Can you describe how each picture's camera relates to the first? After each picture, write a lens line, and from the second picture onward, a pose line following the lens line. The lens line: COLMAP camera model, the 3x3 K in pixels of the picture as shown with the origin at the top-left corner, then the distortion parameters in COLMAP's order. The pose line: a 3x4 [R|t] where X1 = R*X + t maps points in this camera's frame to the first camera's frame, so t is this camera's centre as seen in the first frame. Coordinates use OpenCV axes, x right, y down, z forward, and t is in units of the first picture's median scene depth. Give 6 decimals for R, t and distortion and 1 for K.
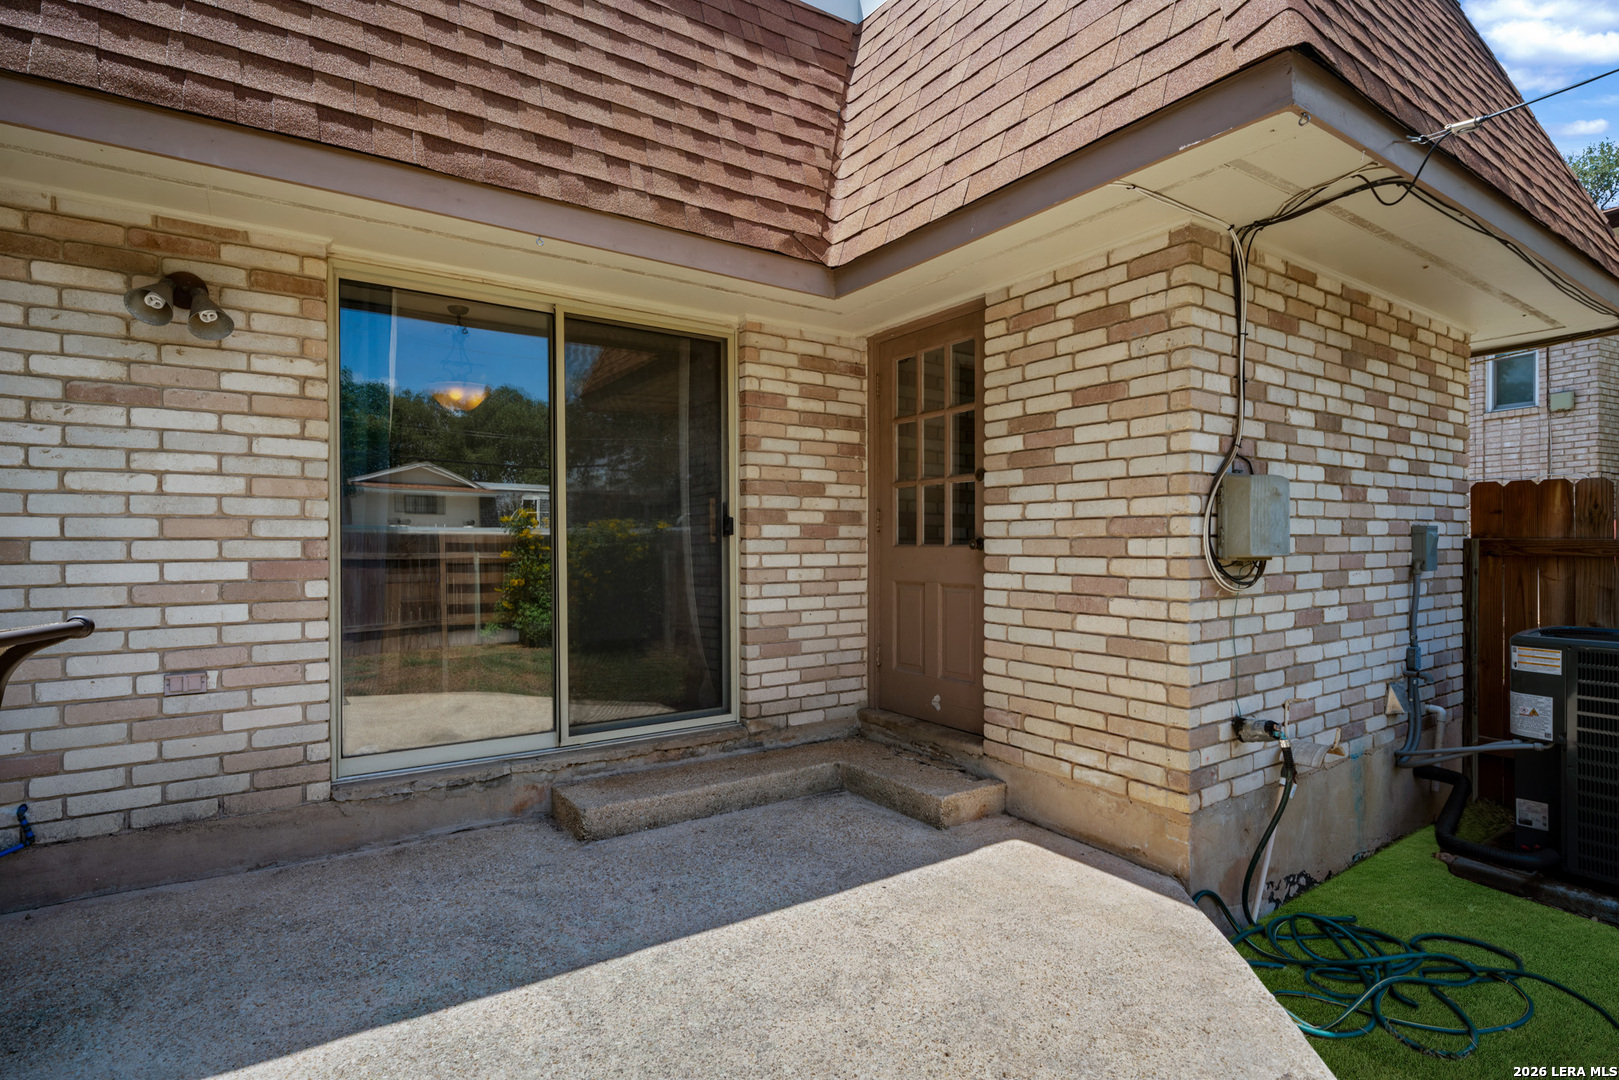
lens RADIAL K [[790.8, 0, 799.2], [0, 790.8, 552.3], [0, 0, 1]] dist [-0.000851, 0.000194]
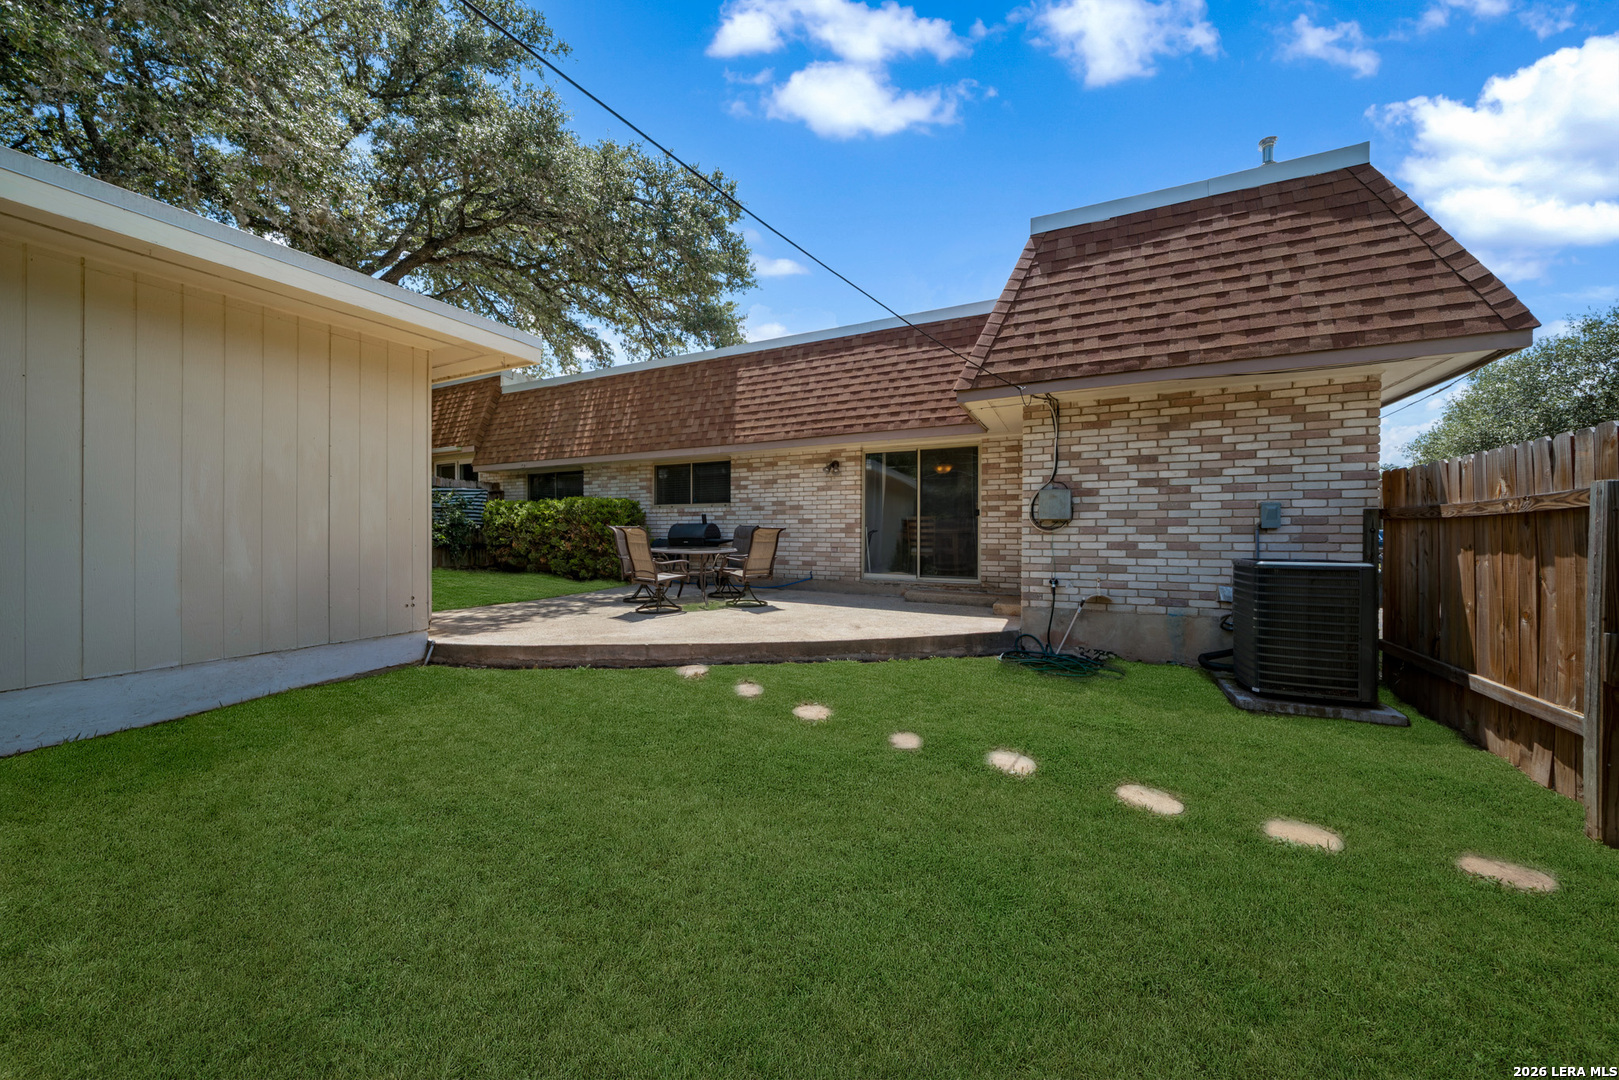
lens RADIAL K [[550.2, 0, 803.2], [0, 550.2, 535.3], [0, 0, 1]] dist [-0.007494, -0.000007]
pose [[0.496100, 0.010387, -0.868203, 1.614429], [-0.012390, 0.999911, 0.004883, 0.056495], [0.868177, 0.008335, 0.496185, -0.630373]]
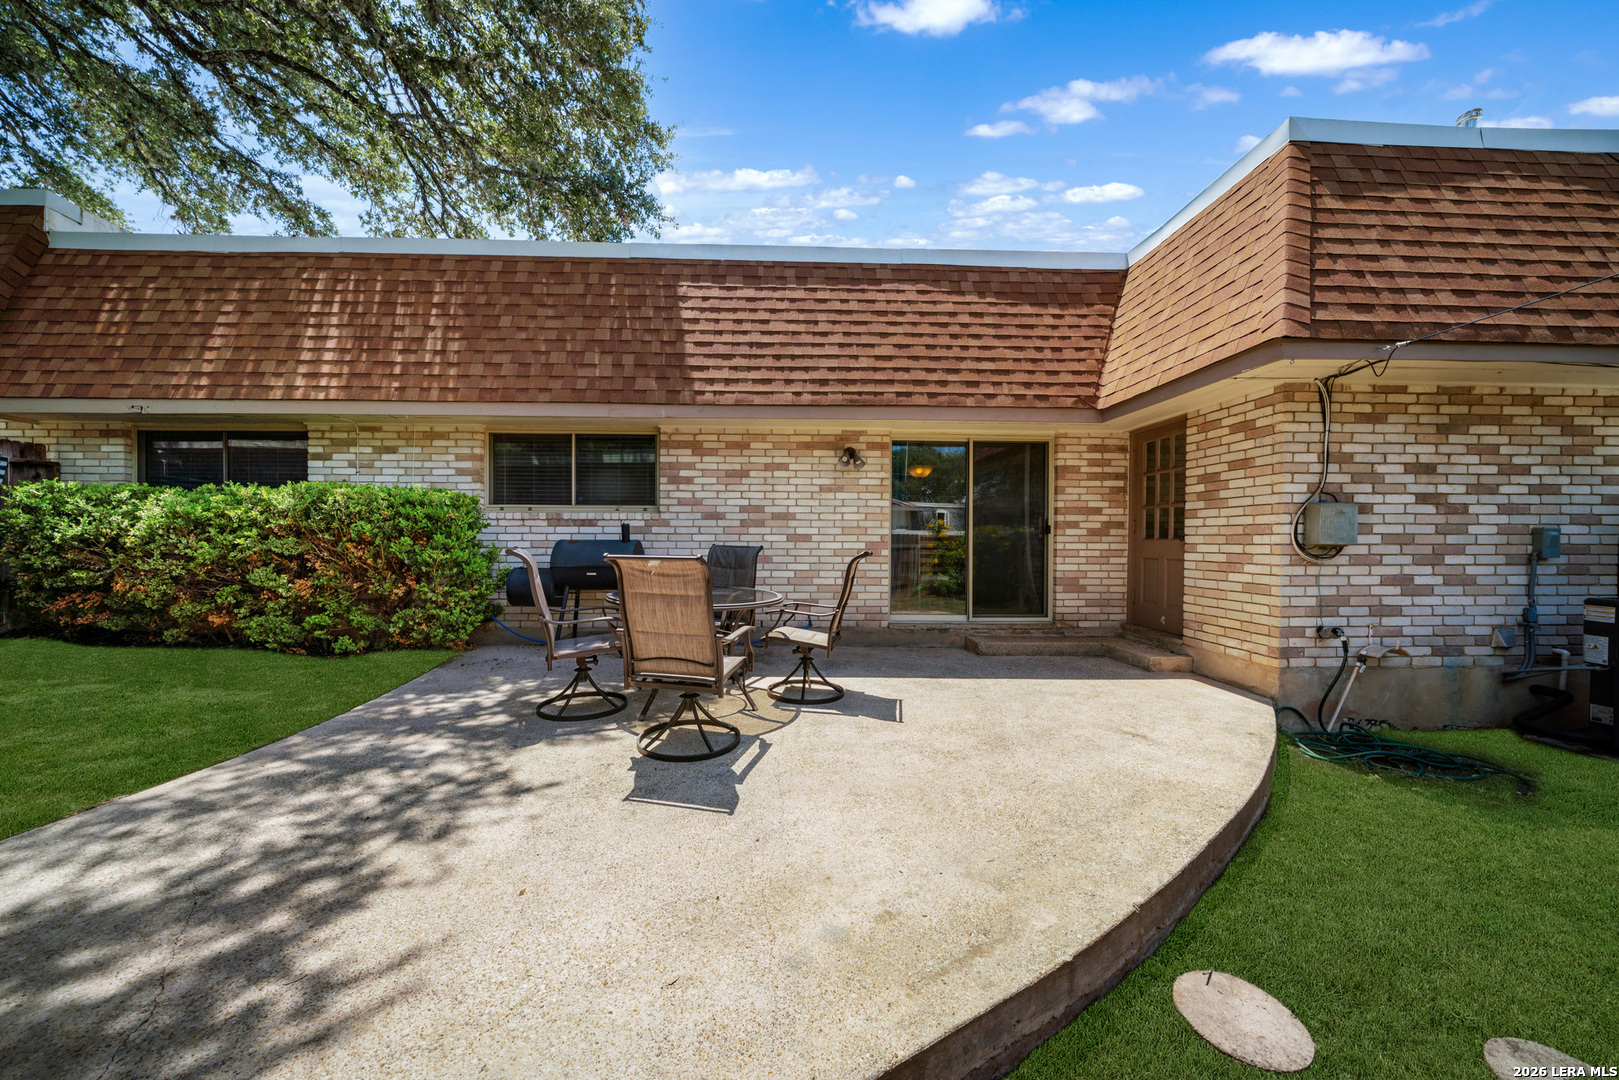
lens RADIAL K [[550.2, 0, 798.9], [0, 550.2, 548.8], [0, 0, 1]] dist [-0.007494, -0.000007]
pose [[0.848414, 0.014785, -0.529127, 0.155580], [-0.013413, 0.999889, 0.006432, 0.022748], [0.529163, 0.001640, 0.848518, -0.763128]]
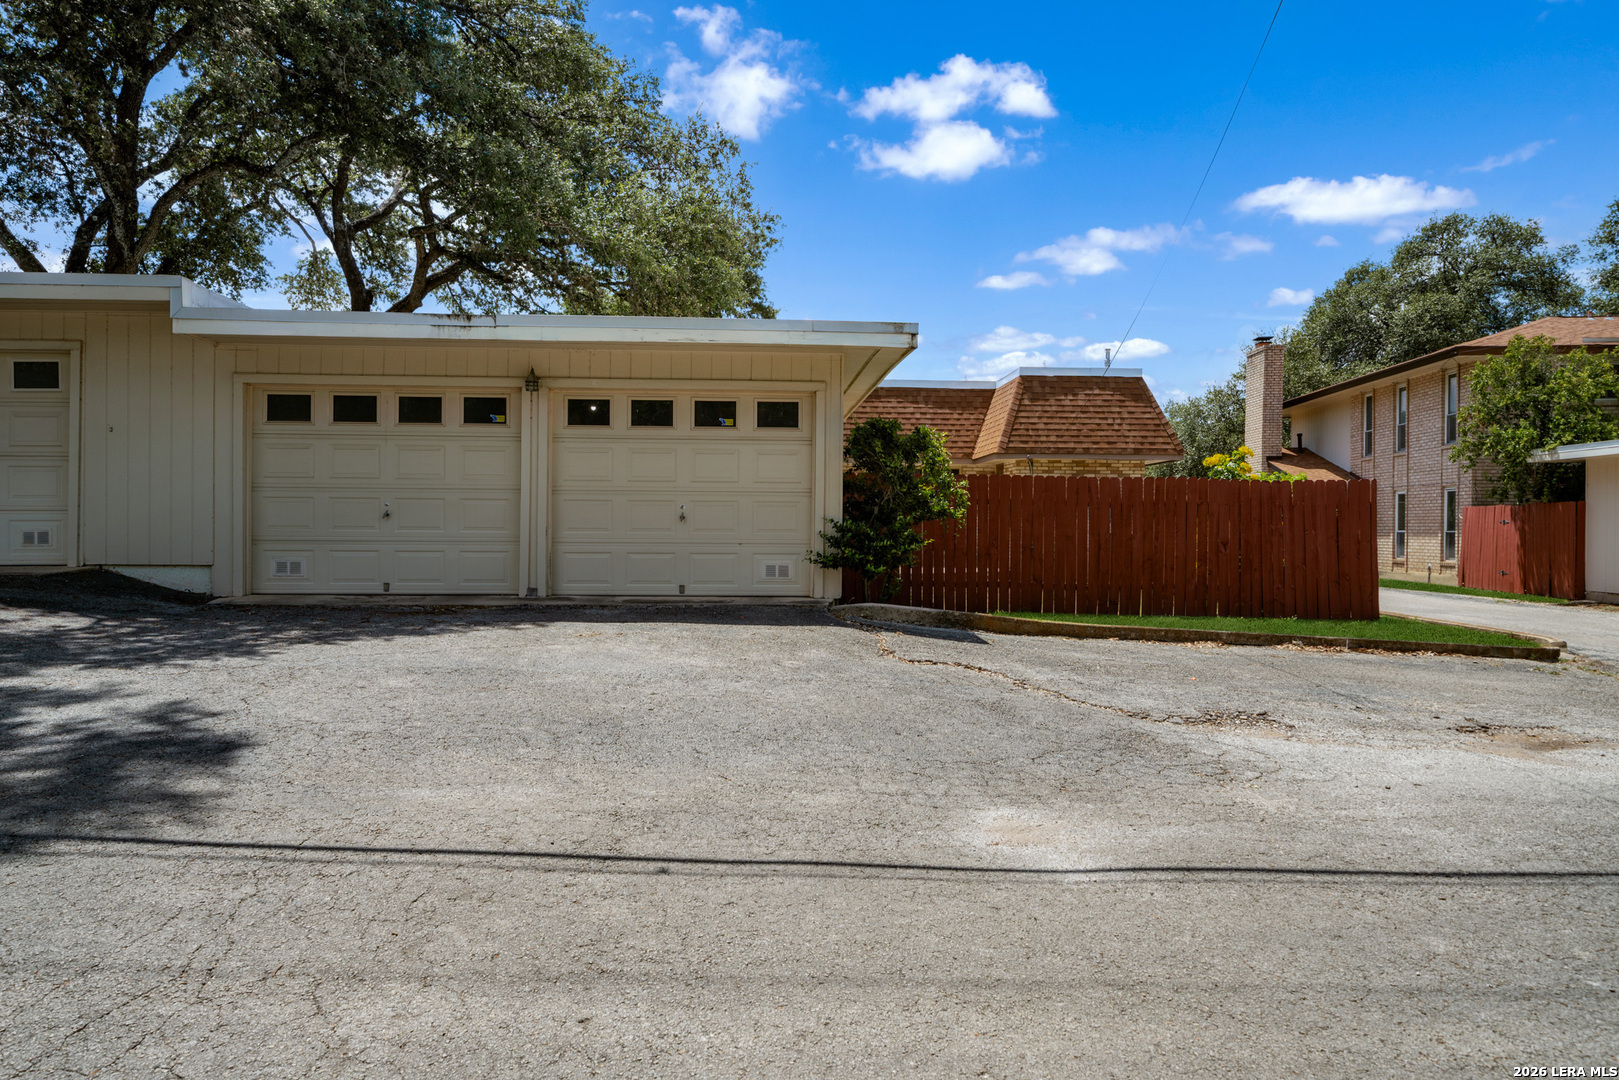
lens RADIAL K [[917.8, 0, 803.6], [0, 917.8, 535.3], [0, 0, 1]] dist [0.004169, 0.000174]
pose [[0.860107, 0.011990, -0.509973, 2.283527], [-0.014457, 0.999895, -0.000873, 0.156996], [0.509909, 0.008124, 0.860190, -4.974402]]
